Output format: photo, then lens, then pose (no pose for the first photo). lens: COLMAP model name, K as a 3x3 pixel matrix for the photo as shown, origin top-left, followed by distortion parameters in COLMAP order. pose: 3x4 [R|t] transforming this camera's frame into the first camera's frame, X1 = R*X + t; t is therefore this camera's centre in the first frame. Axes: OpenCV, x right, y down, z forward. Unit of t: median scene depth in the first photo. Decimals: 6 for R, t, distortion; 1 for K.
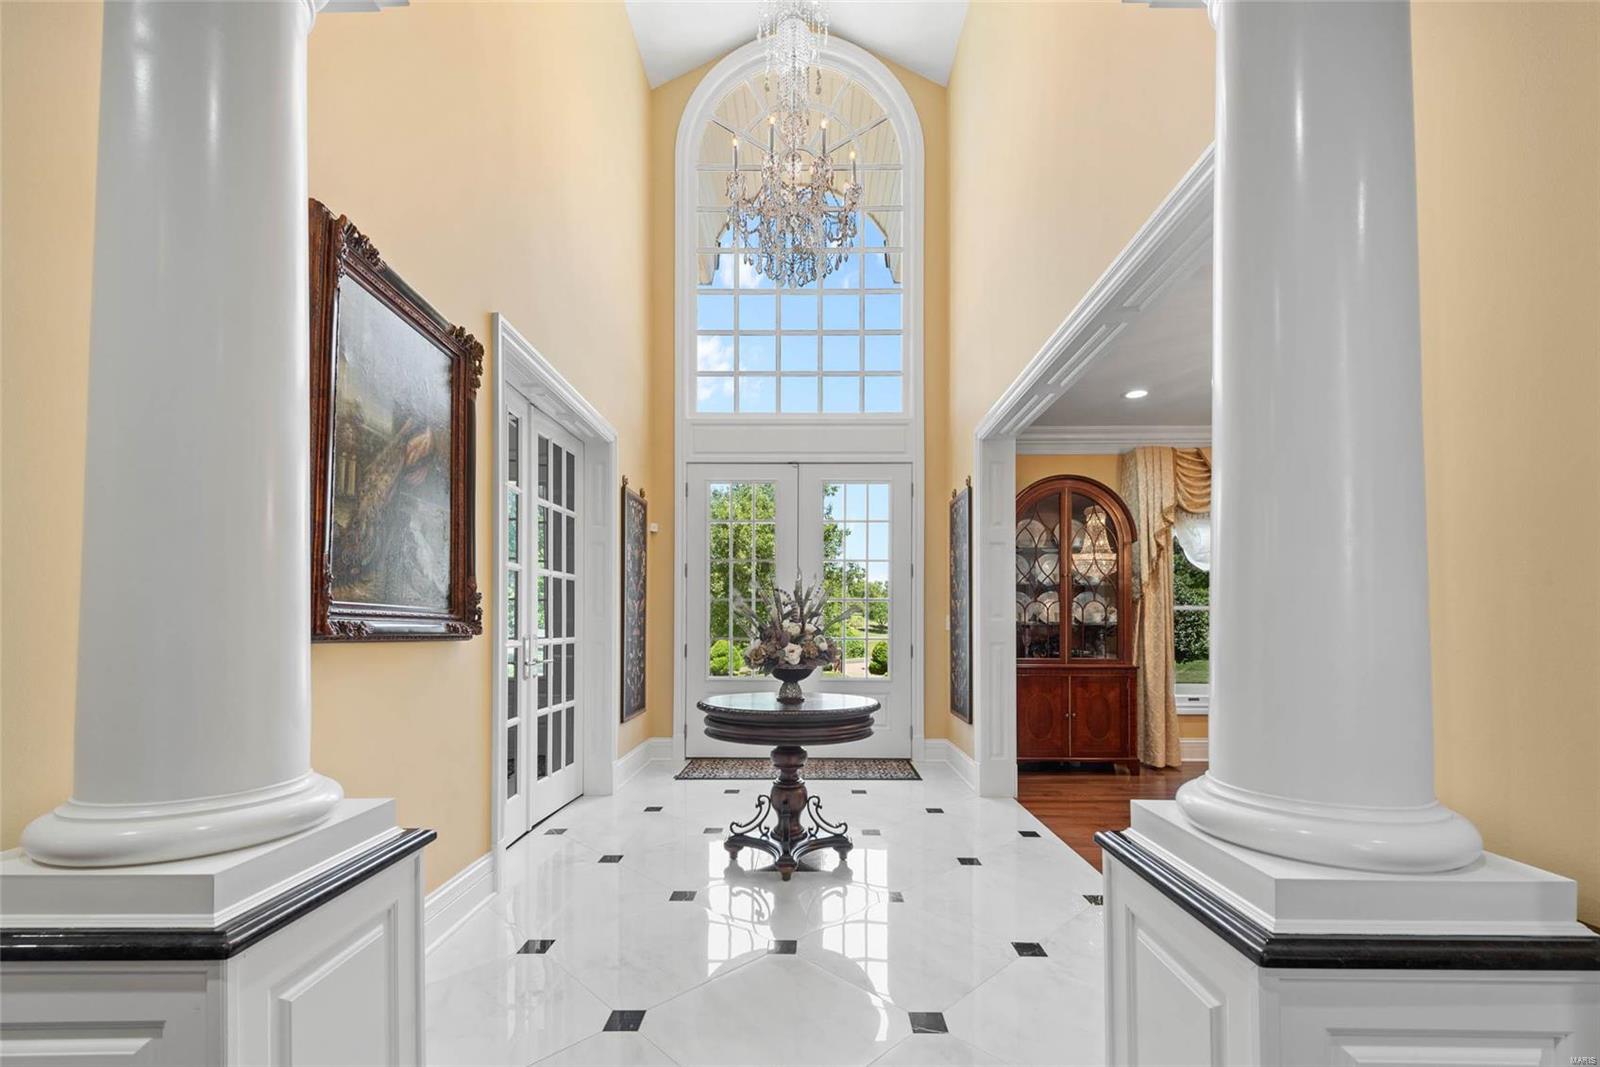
lens RADIAL K [[628.7, 0, 812.7], [0, 628.7, 621.5], [0, 0, 1]] dist [0.003784, -0.002588]
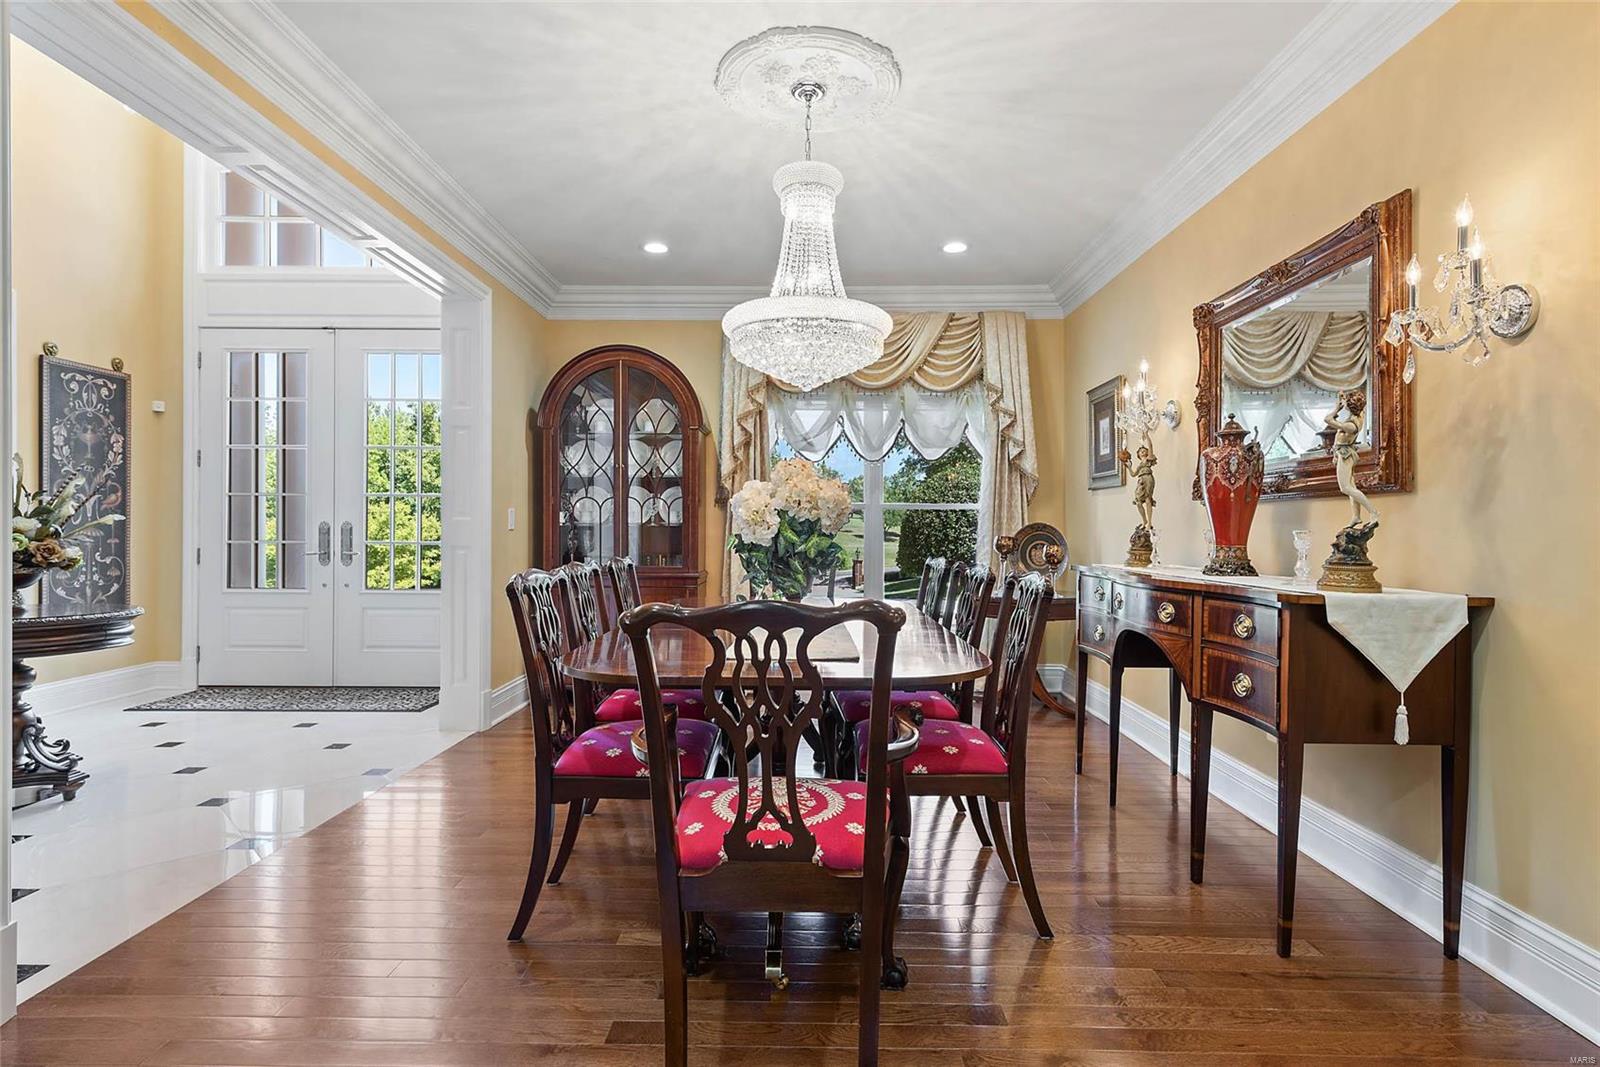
lens RADIAL K [[769.9, 0, 802.9], [0, 769.9, 540.6], [0, 0, 1]] dist [0.019181, 0.000174]
pose [[0.999957, 0.000861, 0.009260, 0.612840], [-0.001040, 0.999811, 0.019429, 0.005850], [-0.009242, -0.019438, 0.999768, -0.031271]]
